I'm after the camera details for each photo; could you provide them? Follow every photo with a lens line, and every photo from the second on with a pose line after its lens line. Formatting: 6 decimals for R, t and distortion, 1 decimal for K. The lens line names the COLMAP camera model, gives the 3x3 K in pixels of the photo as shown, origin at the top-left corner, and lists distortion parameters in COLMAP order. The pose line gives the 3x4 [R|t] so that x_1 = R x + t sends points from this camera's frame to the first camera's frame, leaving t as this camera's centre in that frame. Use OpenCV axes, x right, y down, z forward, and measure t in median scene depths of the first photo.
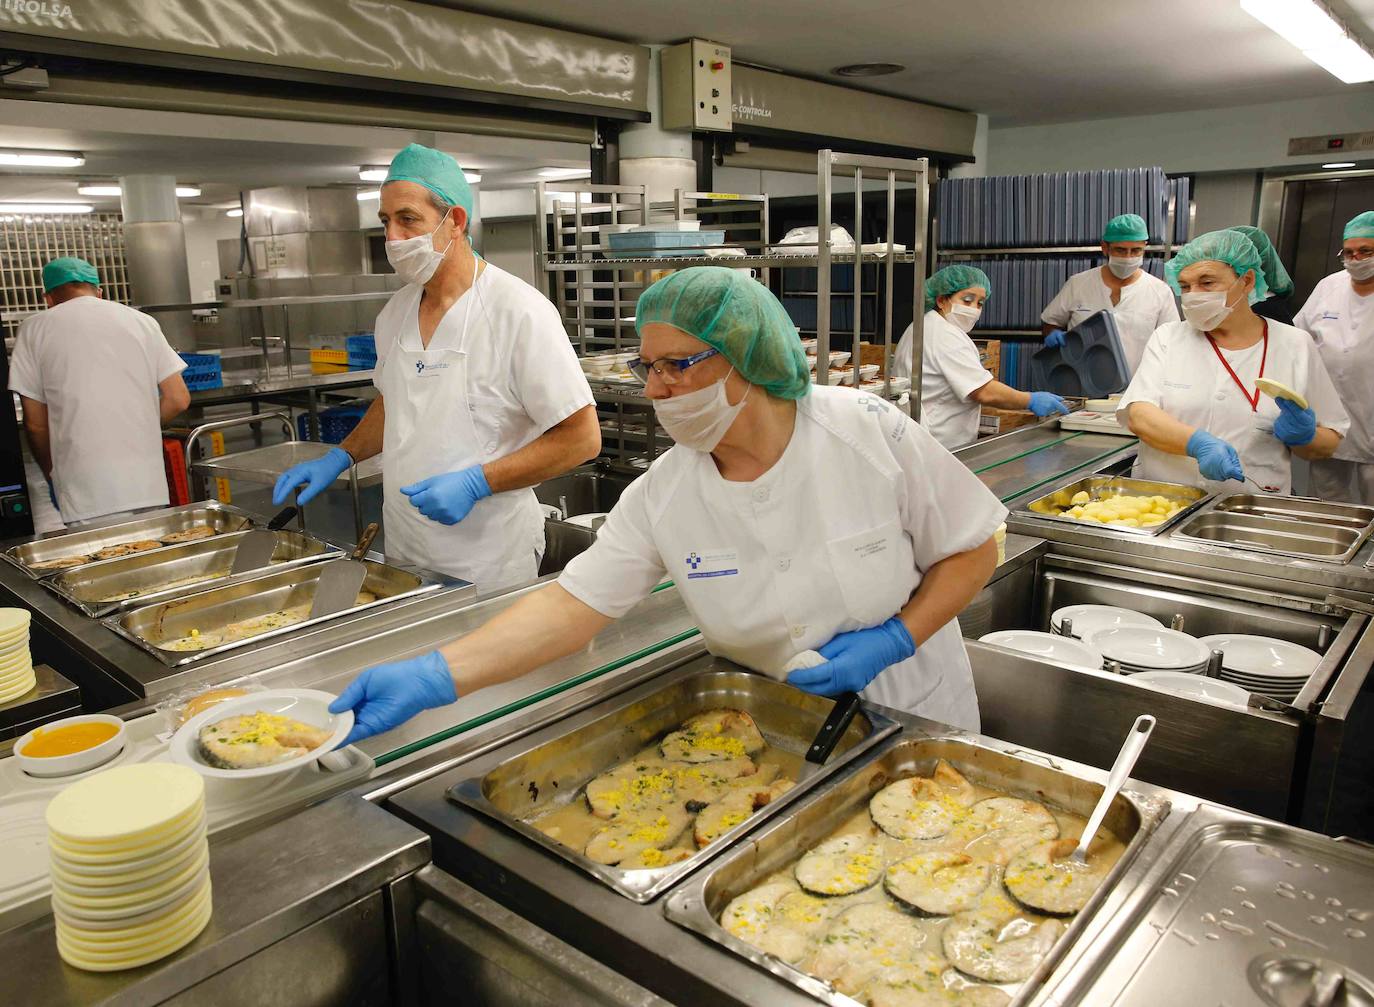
lens RADIAL K [[1022.9, 0, 616.1], [0, 1022.9, 502.9], [0, 0, 1]] dist [-0.108749, 0.091390]
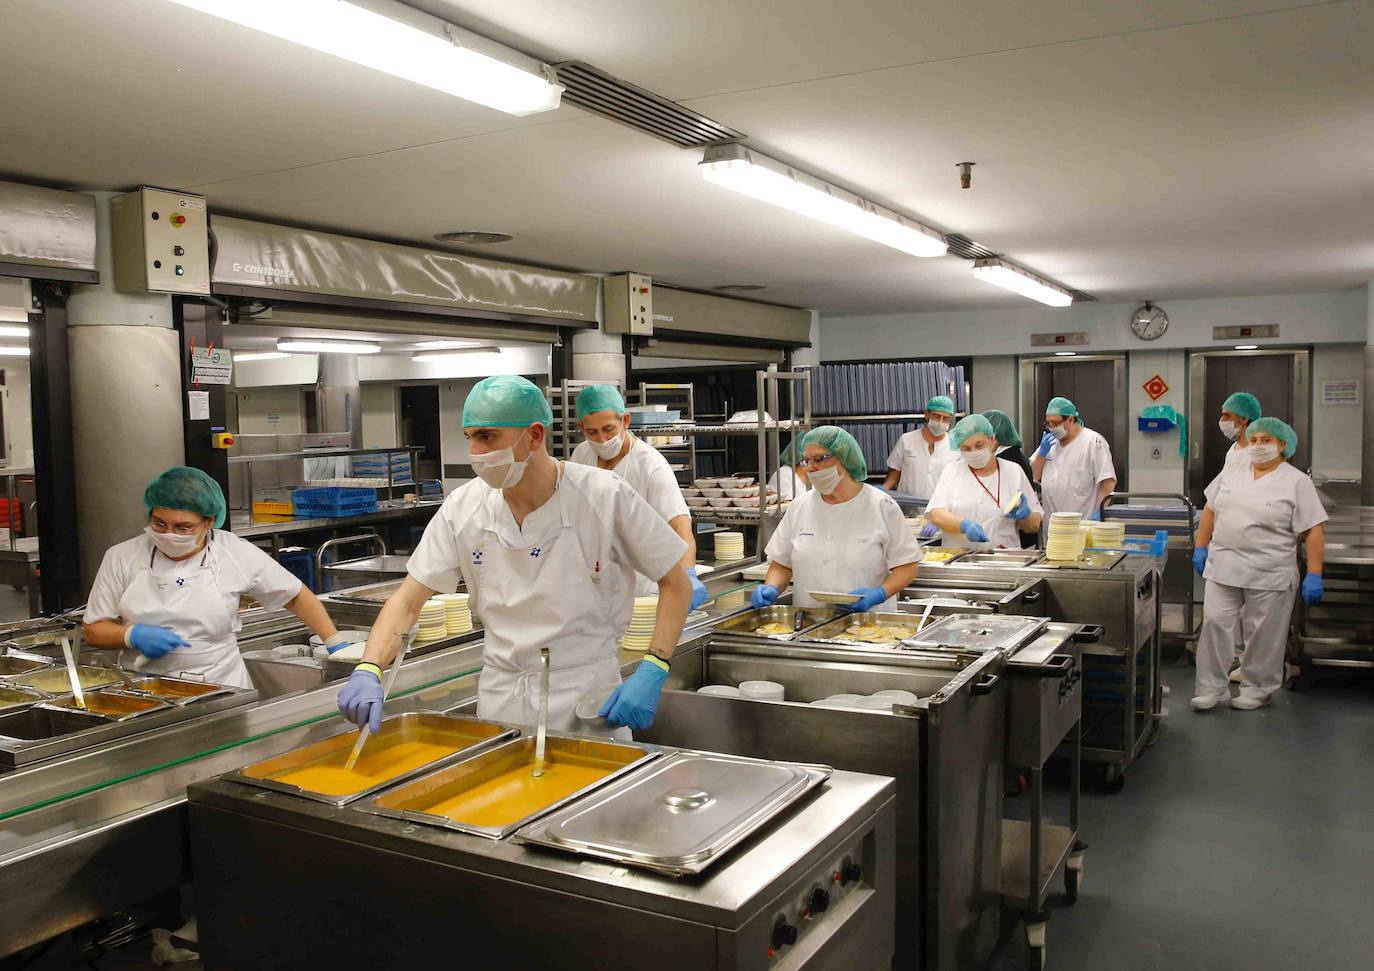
lens RADIAL K [[1162.8, 0, 687.0], [0, 1162.8, 500.6], [0, 0, 1]] dist [-0.045748, 0.017062]
pose [[0.968752, -0.015977, 0.247517, -0.621617], [0.055524, 0.986567, -0.153632, 0.270062], [-0.241738, 0.162574, 0.956626, -1.304137]]
